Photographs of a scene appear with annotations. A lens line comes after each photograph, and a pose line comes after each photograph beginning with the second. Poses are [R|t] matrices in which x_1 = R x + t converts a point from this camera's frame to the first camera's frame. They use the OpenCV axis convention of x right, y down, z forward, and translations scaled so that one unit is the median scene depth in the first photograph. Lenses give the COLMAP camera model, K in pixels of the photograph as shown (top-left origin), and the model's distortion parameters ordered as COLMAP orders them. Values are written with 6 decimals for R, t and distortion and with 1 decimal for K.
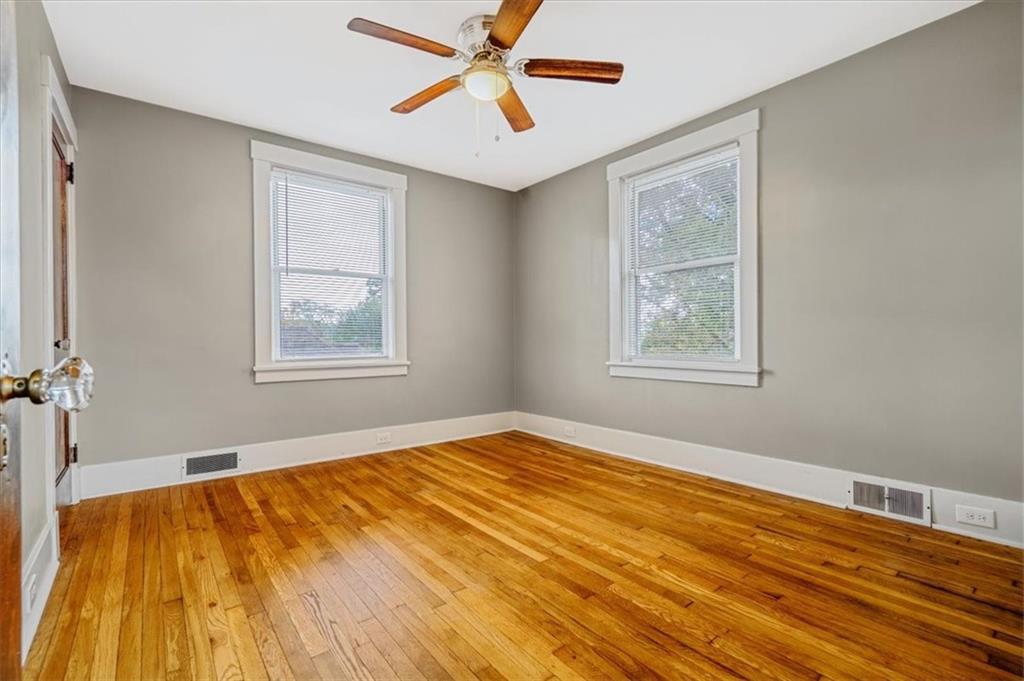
lens RADIAL K [[461.7, 0, 510.0], [0, 461.7, 336.7], [0, 0, 1]] dist [-0.008283, 0.000583]
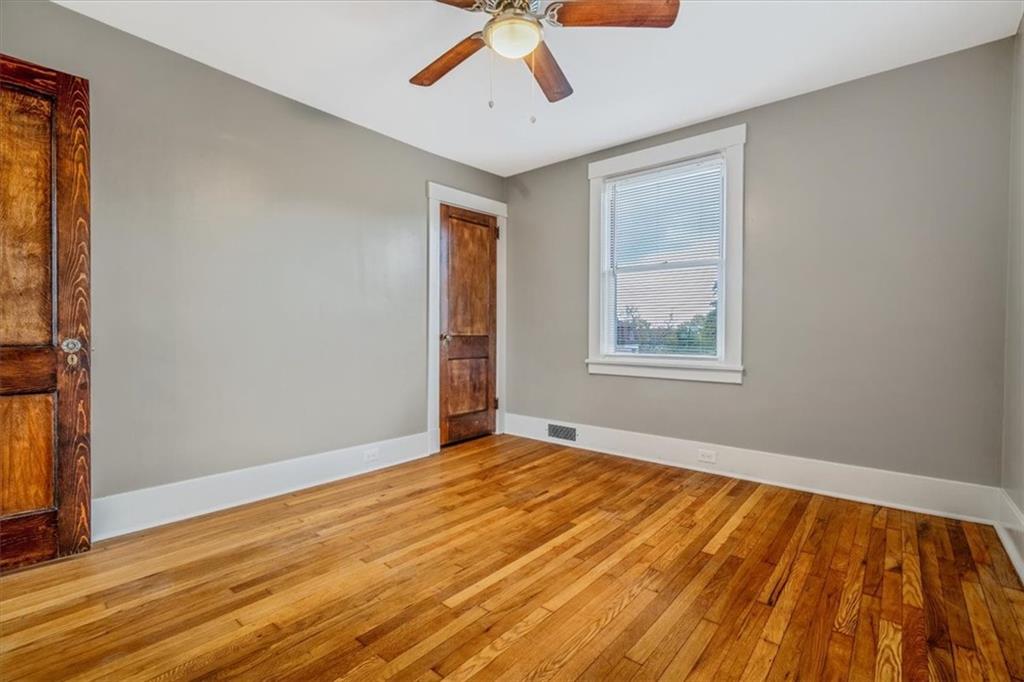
lens RADIAL K [[461.7, 0, 511.0], [0, 461.7, 333.3], [0, 0, 1]] dist [-0.008283, 0.000583]
pose [[0.207072, 0.006118, -0.978307, 0.639022], [-0.002545, 0.999980, 0.005715, -0.006673], [0.978322, 0.001306, 0.207083, 0.662798]]
